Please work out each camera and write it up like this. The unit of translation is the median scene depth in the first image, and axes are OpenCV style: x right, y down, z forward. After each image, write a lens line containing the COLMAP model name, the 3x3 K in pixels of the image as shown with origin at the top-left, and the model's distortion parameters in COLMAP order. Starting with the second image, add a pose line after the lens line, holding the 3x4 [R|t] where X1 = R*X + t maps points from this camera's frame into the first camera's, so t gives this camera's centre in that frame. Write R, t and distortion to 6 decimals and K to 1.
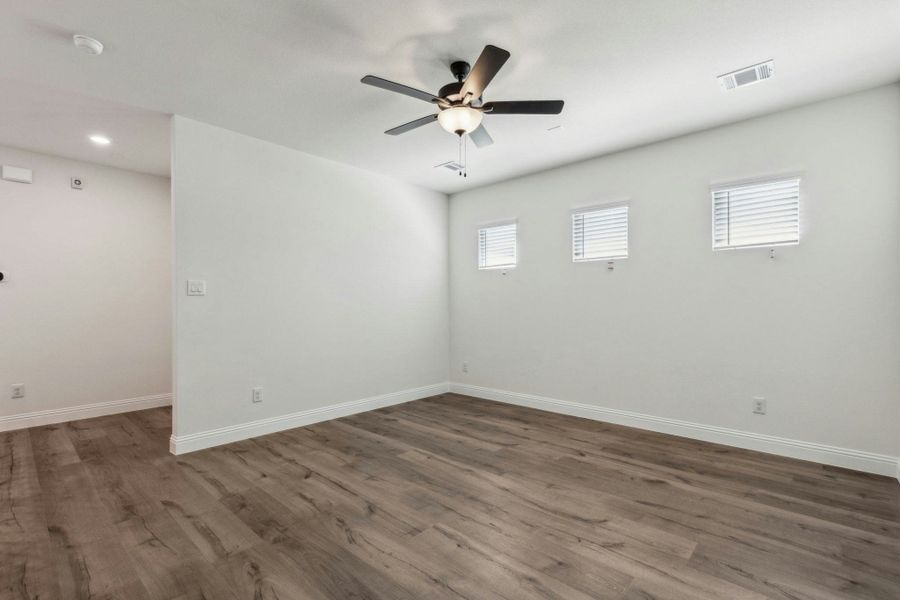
lens RADIAL K [[415.2, 0, 453.9], [0, 415.2, 298.4], [0, 0, 1]] dist [0.001805, 0.000778]
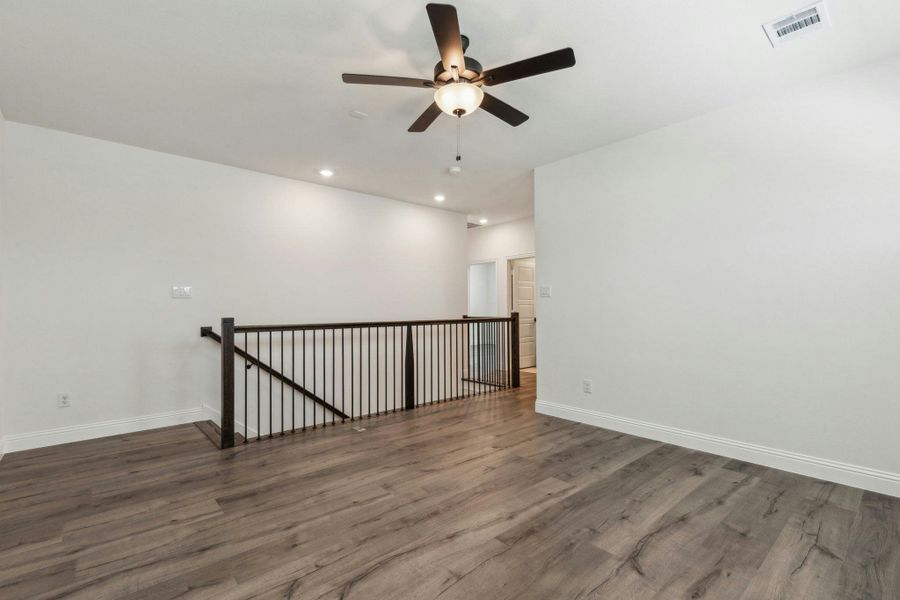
lens RADIAL K [[415.2, 0, 456.5], [0, 415.2, 295.8], [0, 0, 1]] dist [0.001805, 0.000778]
pose [[-0.114828, -0.022116, -0.993139, 0.740378], [0.023075, 0.999423, -0.024924, 0.015801], [0.993117, -0.025779, -0.114251, 0.891566]]
